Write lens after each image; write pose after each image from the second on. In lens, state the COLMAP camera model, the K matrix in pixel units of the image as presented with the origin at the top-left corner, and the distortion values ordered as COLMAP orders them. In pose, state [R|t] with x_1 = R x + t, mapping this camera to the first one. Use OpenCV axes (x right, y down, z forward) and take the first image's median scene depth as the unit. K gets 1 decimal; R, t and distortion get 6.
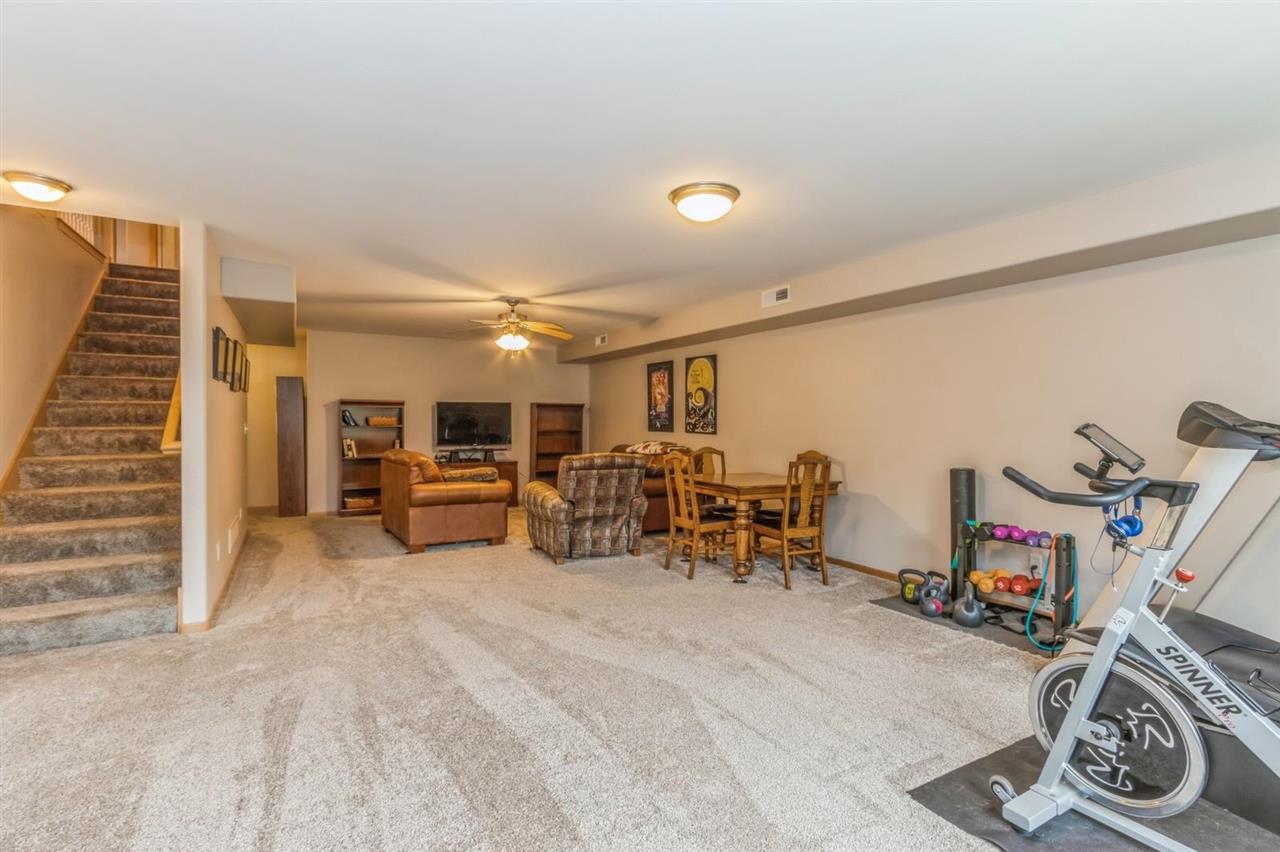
lens RADIAL K [[593.7, 0, 637.1], [0, 593.7, 420.3], [0, 0, 1]] dist [0.005913, 0.000415]
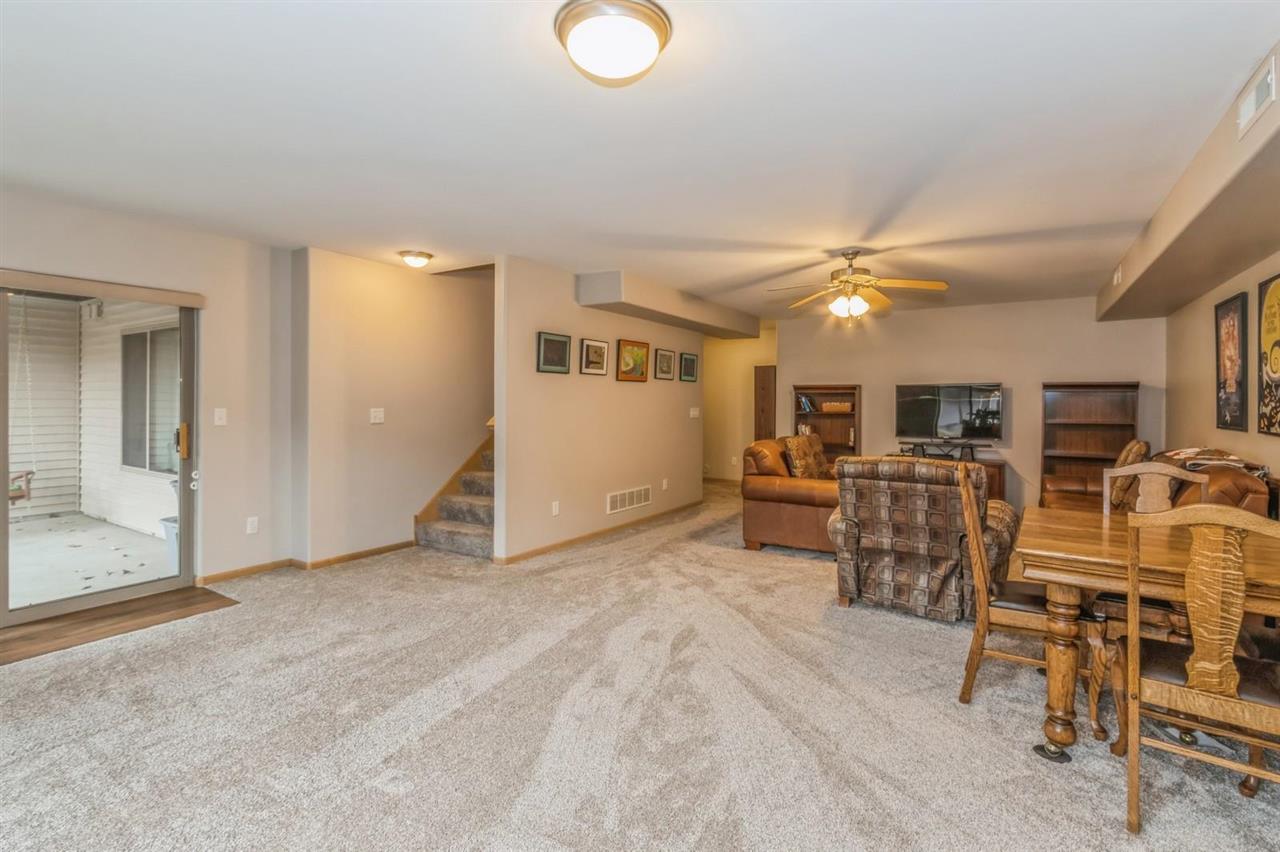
lens RADIAL K [[588.4, 0, 640.7], [0, 588.4, 401.5], [0, 0, 1]] dist [-0.000676, 0.000090]
pose [[0.472206, -0.004693, -0.881476, 0.372724], [-0.004788, 0.999957, -0.007888, 0.000702], [0.881475, 0.007945, 0.472164, 0.431056]]
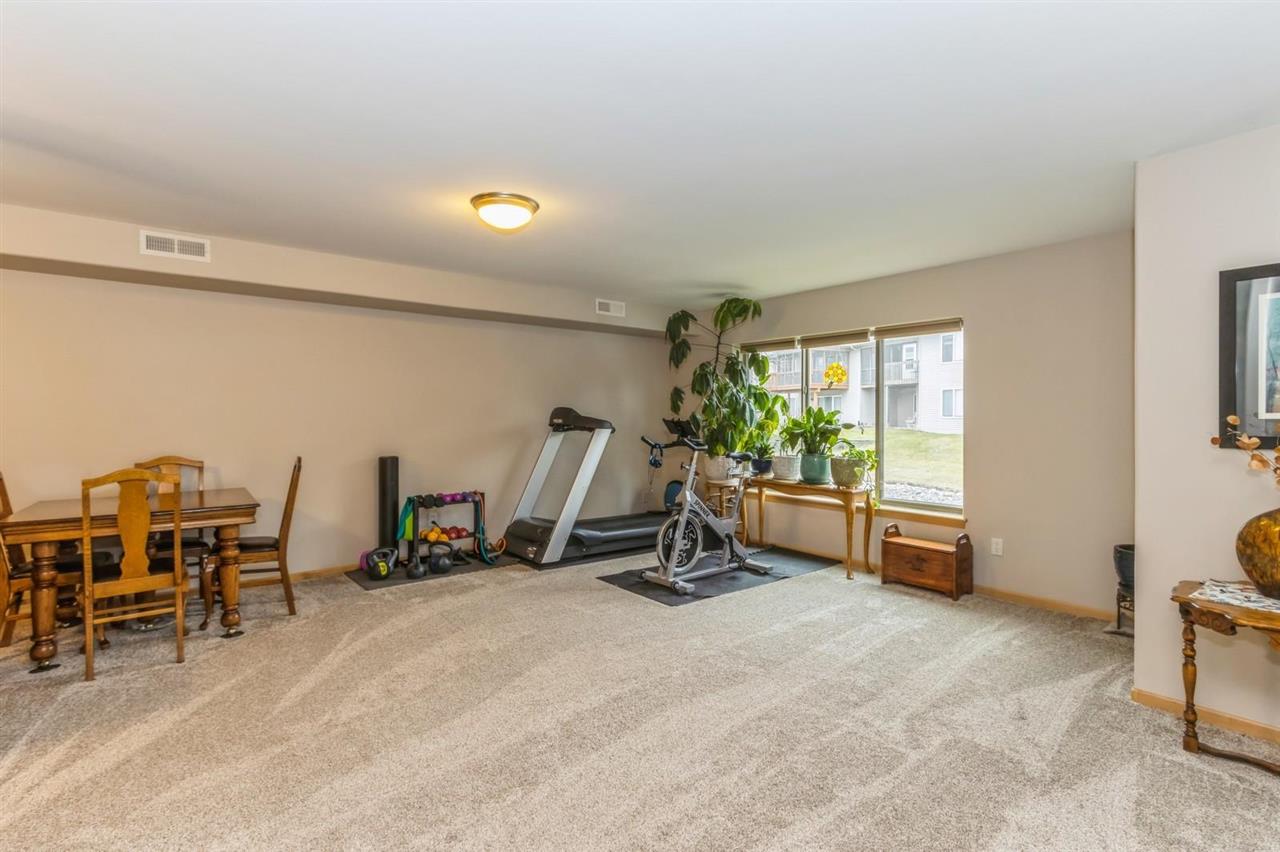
lens RADIAL K [[593.7, 0, 637.1], [0, 593.7, 420.3], [0, 0, 1]] dist [0.005913, 0.000415]
pose [[-0.147455, -0.009305, 0.989025, -0.545398], [-0.000872, 0.999957, 0.009278, -0.002413], [-0.989068, 0.000506, -0.147457, 0.526767]]
